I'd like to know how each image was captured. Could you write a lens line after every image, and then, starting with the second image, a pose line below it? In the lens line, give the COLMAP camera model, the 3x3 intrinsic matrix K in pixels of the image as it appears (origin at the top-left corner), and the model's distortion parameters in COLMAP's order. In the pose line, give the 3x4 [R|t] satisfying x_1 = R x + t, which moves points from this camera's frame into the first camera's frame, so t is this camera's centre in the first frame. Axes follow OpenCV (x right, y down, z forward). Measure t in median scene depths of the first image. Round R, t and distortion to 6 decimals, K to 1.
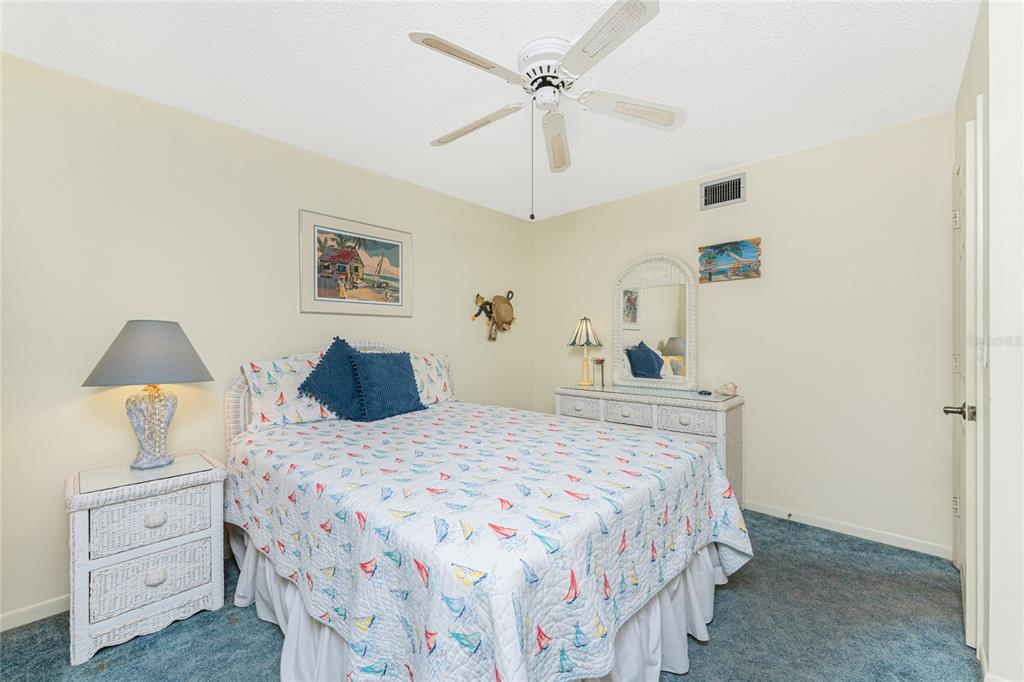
lens RADIAL K [[407.0, 0, 510.8], [0, 407.0, 342.7], [0, 0, 1]] dist [0.000319, -0.000950]
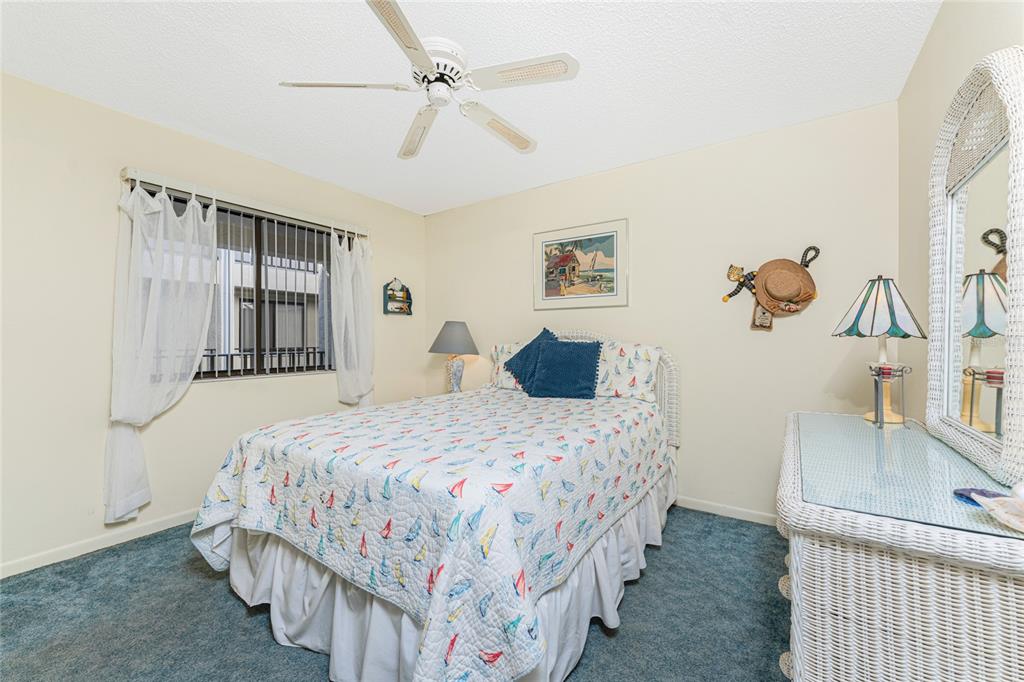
lens RADIAL K [[407.0, 0, 516.0], [0, 407.0, 335.9], [0, 0, 1]] dist [0.000319, -0.000950]
pose [[0.174635, -0.003472, -0.984627, 0.697777], [-0.007506, 0.999960, -0.004858, 0.015171], [0.984605, 0.008239, 0.174602, 0.621063]]
